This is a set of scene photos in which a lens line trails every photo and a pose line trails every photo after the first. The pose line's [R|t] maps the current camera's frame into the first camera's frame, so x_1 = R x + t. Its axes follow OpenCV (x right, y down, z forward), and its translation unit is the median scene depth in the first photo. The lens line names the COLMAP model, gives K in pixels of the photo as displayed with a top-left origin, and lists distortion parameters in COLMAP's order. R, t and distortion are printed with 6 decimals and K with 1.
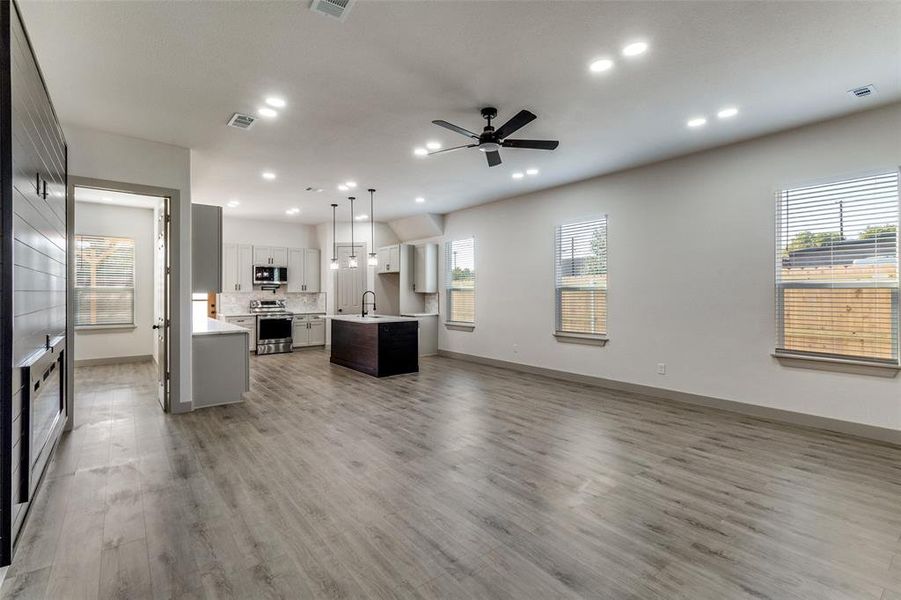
lens RADIAL K [[407.2, 0, 440.0], [0, 407.2, 294.9], [0, 0, 1]] dist [0.000810, 0.000241]
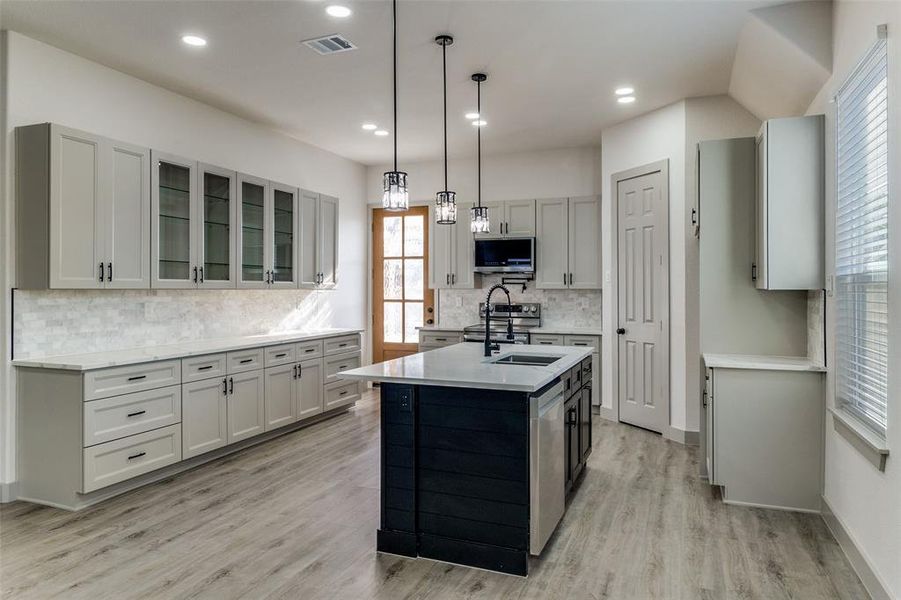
lens RADIAL K [[591.4, 0, 446.0], [0, 591.4, 285.6], [0, 0, 1]] dist [-0.002450, -0.001921]
pose [[0.519766, -0.002652, -0.854305, 0.203670], [-0.006586, 0.999953, -0.007111, -0.004232], [0.854283, 0.009323, 0.519724, 0.579116]]
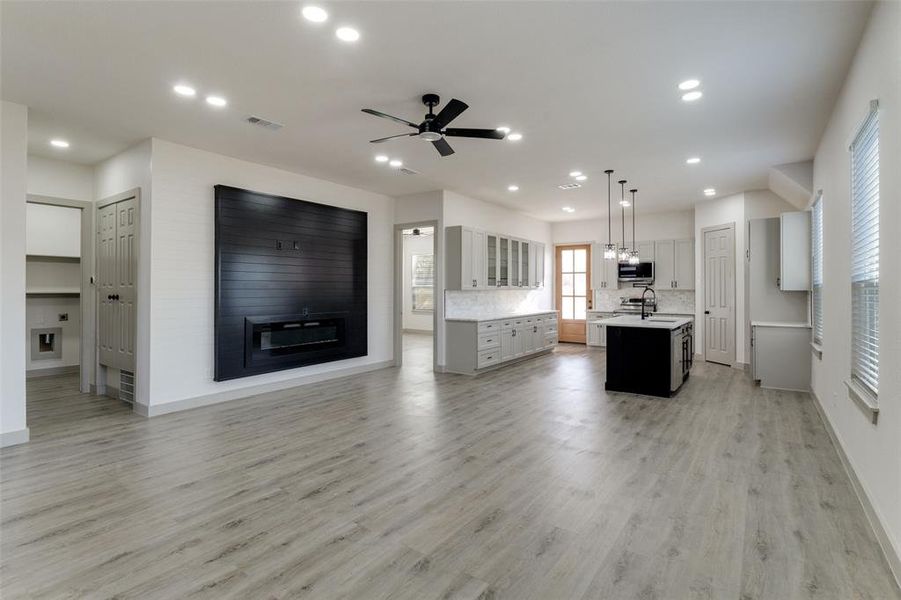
lens RADIAL K [[429.0, 0, 453.2], [0, 429.0, 287.4], [0, 0, 1]] dist [-0.000375, -0.000259]
pose [[0.303518, -0.001932, -0.952824, 0.440682], [-0.006344, 0.999972, -0.004048, -0.004642], [0.952805, 0.007273, 0.303497, 0.305331]]
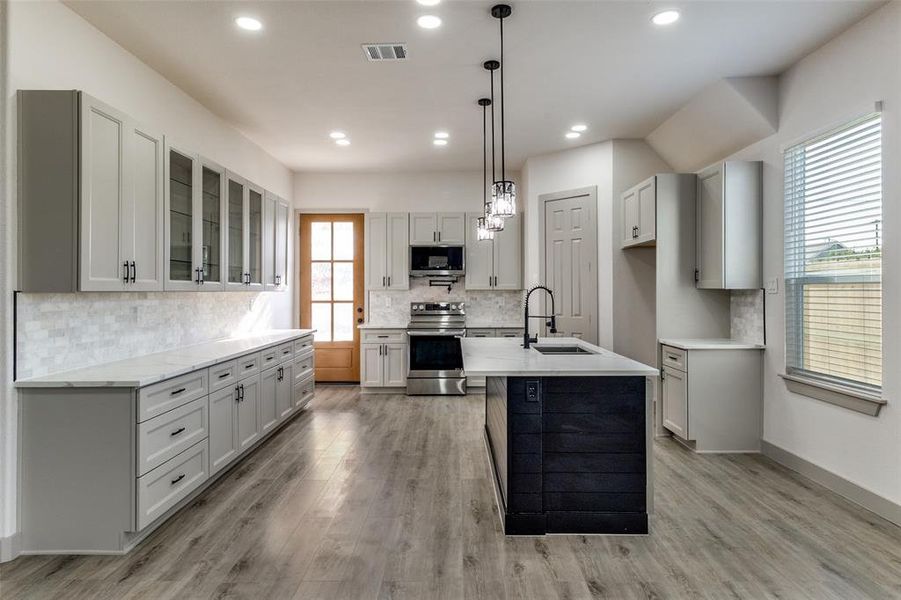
lens RADIAL K [[510.8, 0, 449.7], [0, 510.8, 286.4], [0, 0, 1]] dist [0.007325, 0.001225]
pose [[0.791397, -0.006169, -0.611271, 0.056135], [-0.000623, 0.999940, -0.010898, -0.002818], [0.611302, 0.009006, 0.791346, 0.451150]]
